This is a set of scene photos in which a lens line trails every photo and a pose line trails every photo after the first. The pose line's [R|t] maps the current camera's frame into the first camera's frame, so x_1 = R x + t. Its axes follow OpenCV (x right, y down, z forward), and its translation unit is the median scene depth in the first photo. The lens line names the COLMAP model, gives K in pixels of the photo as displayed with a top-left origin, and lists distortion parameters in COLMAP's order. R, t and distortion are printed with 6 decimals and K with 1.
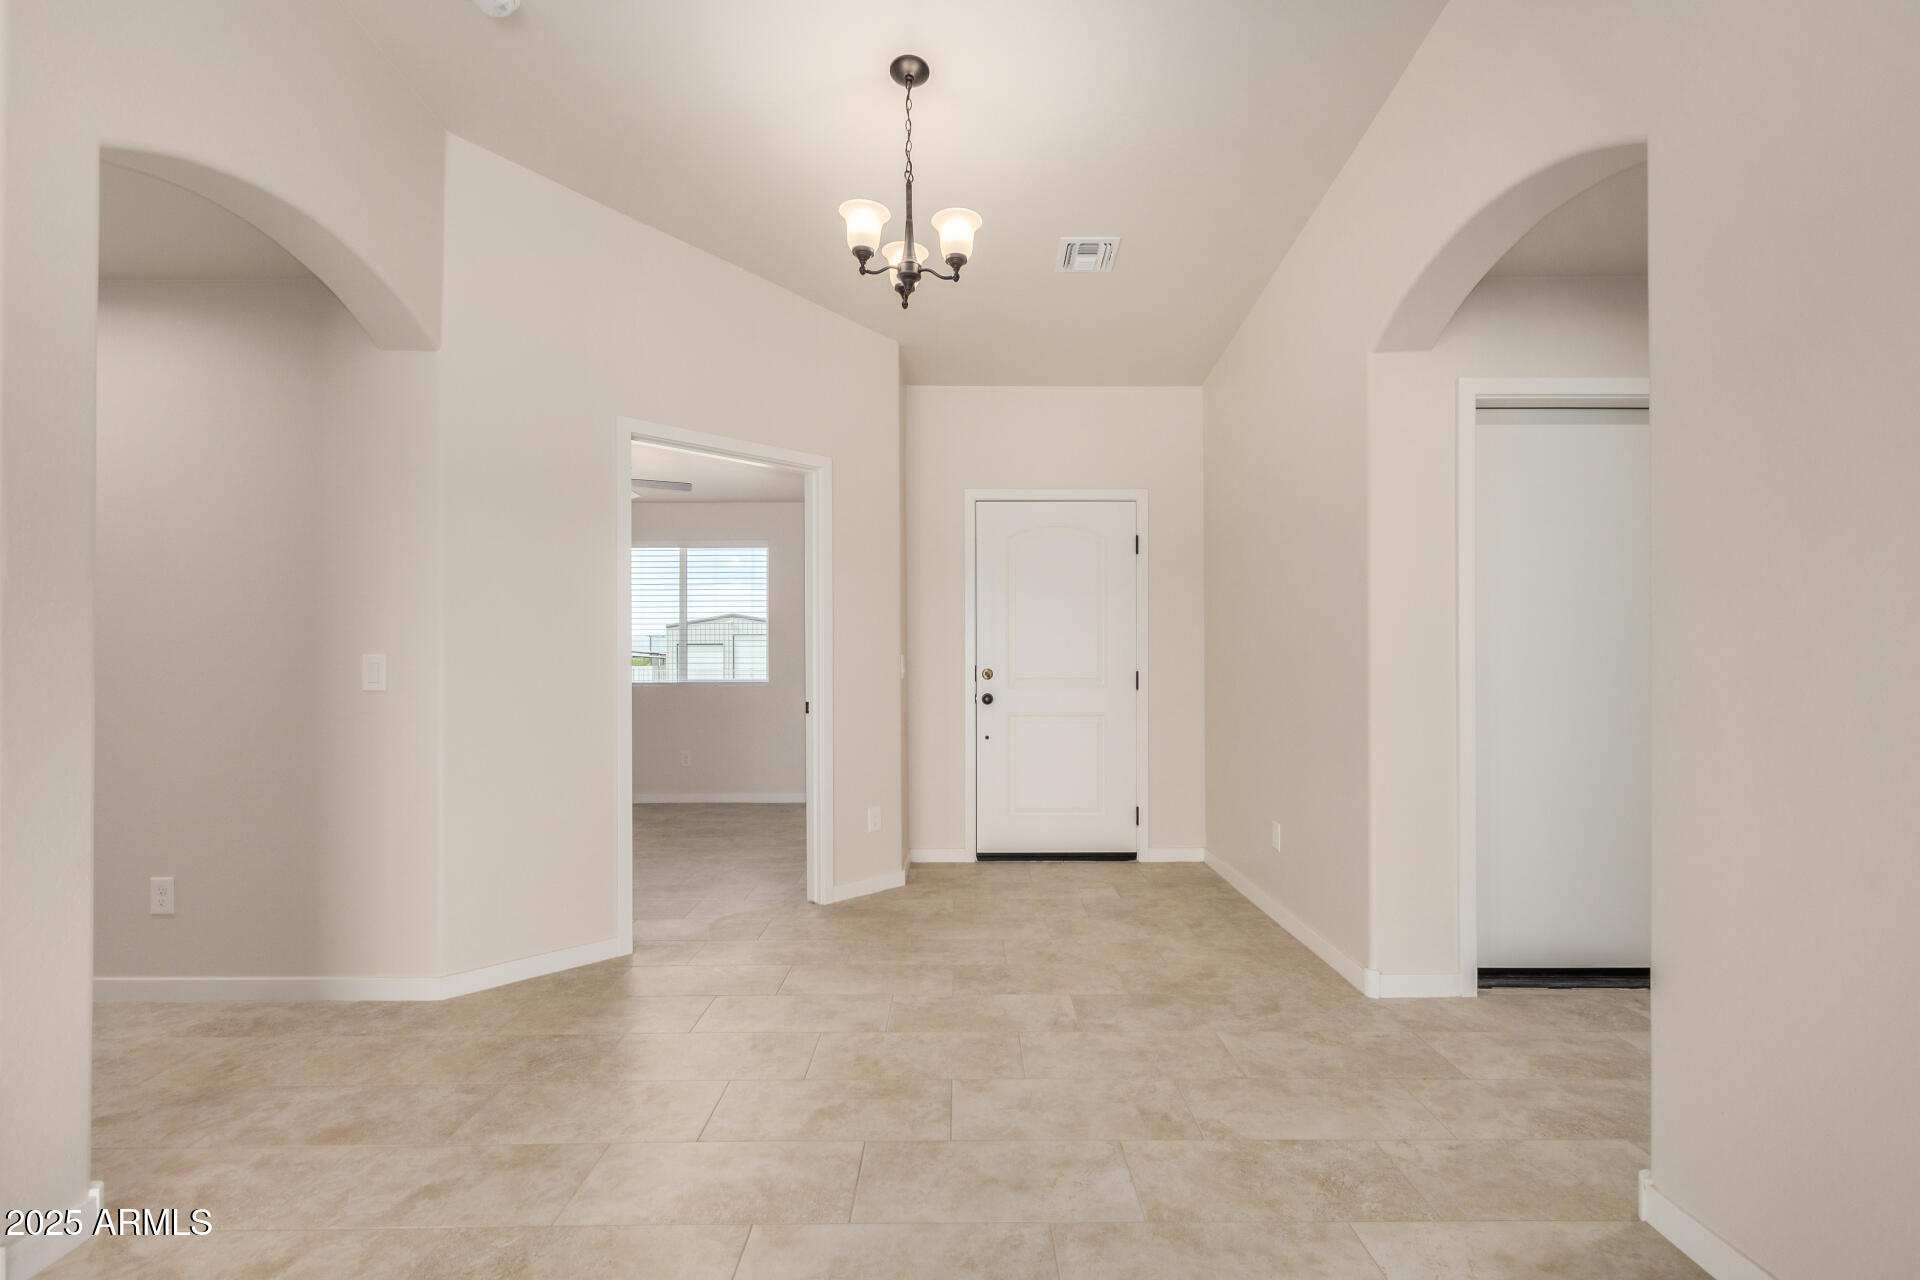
lens RADIAL K [[880.0, 0, 963.8], [0, 880.0, 655.2], [0, 0, 1]] dist [0.009846, -0.004706]
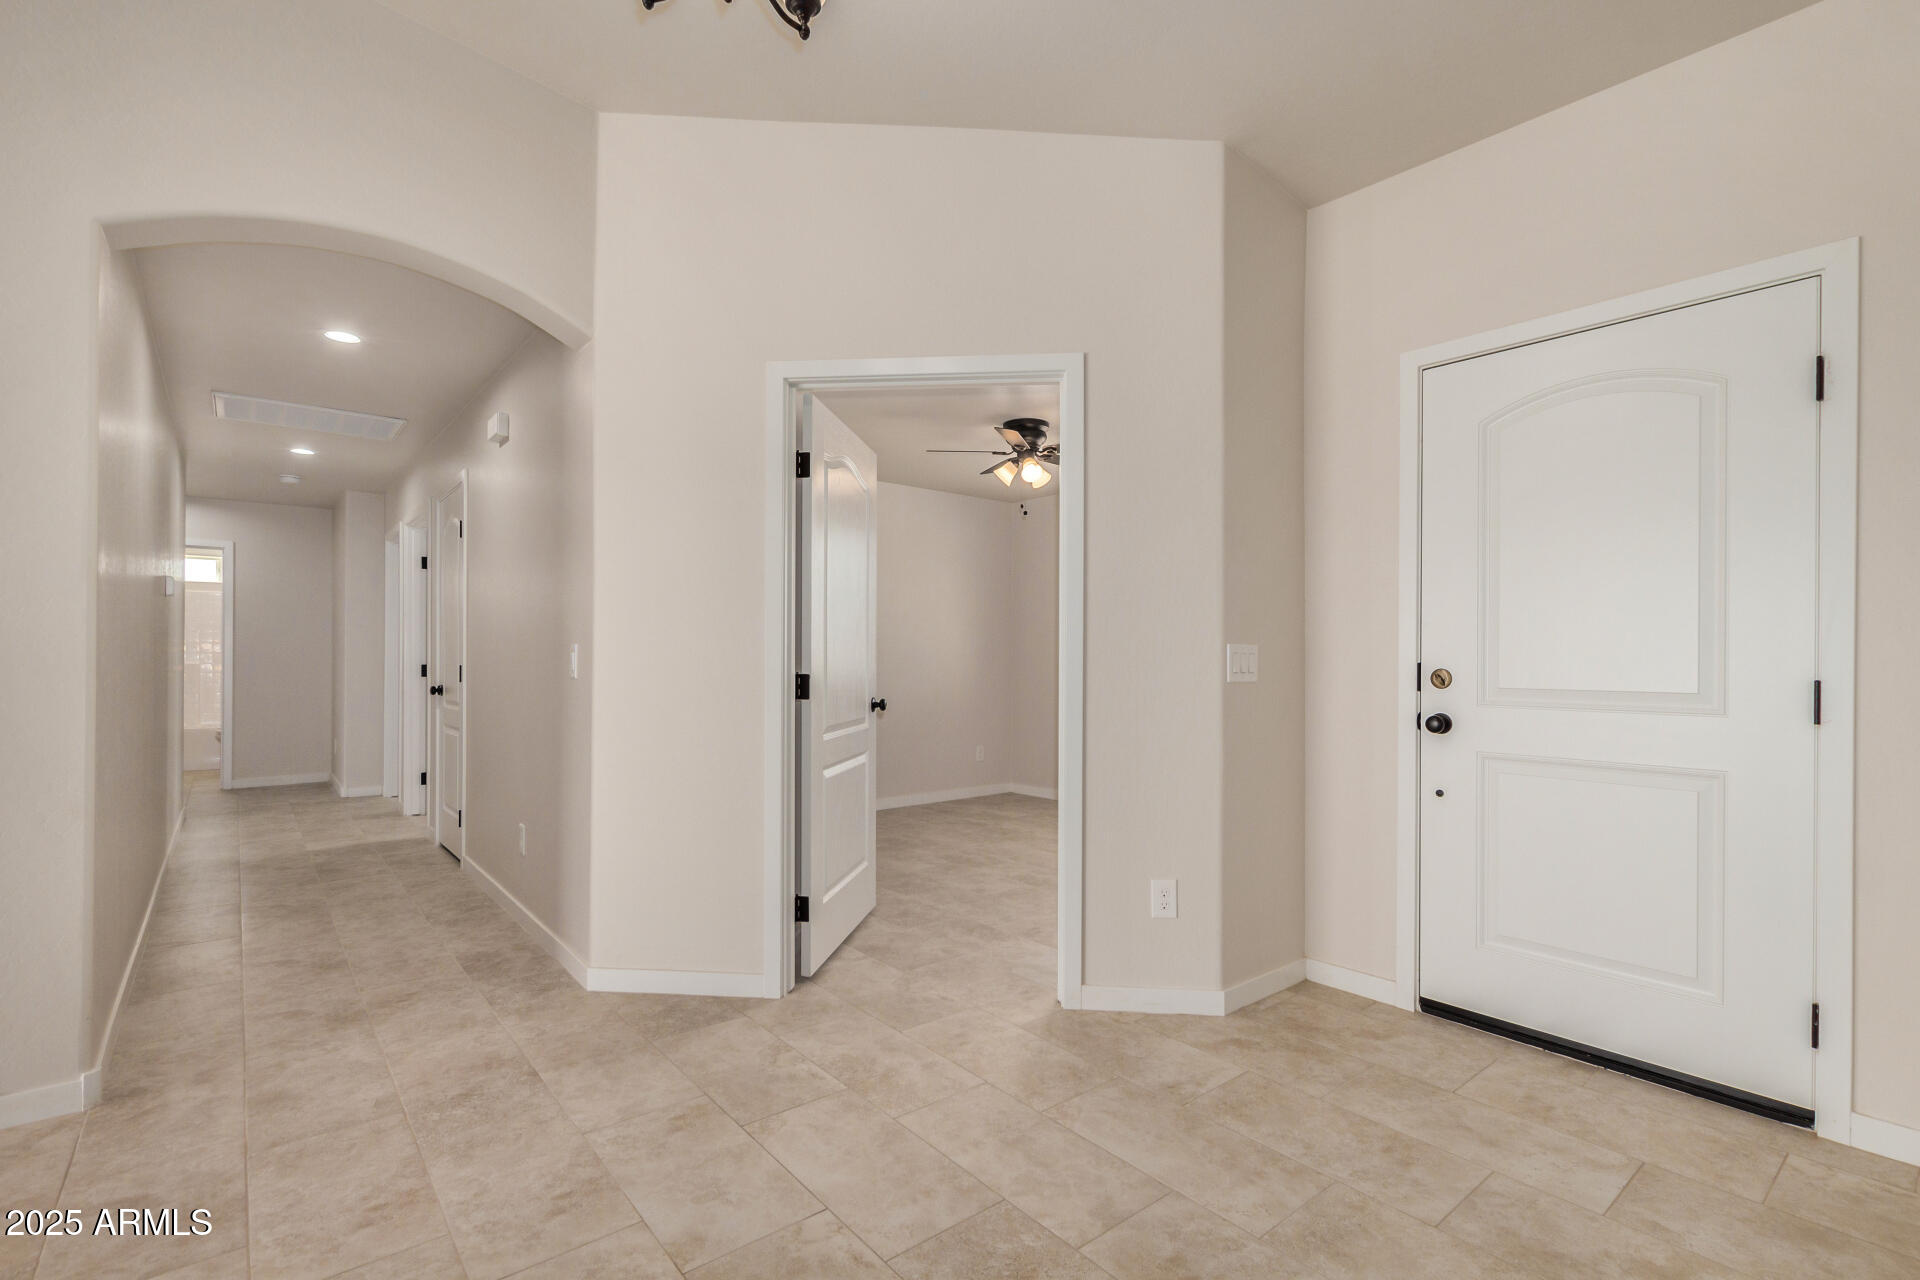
lens RADIAL K [[880.0, 0, 963.8], [0, 880.0, 655.2], [0, 0, 1]] dist [0.009846, -0.004706]
pose [[0.635759, 0.002928, -0.771882, 0.404515], [-0.003307, 0.999994, 0.001069, 0.011160], [0.771880, 0.001873, 0.635765, 0.641664]]
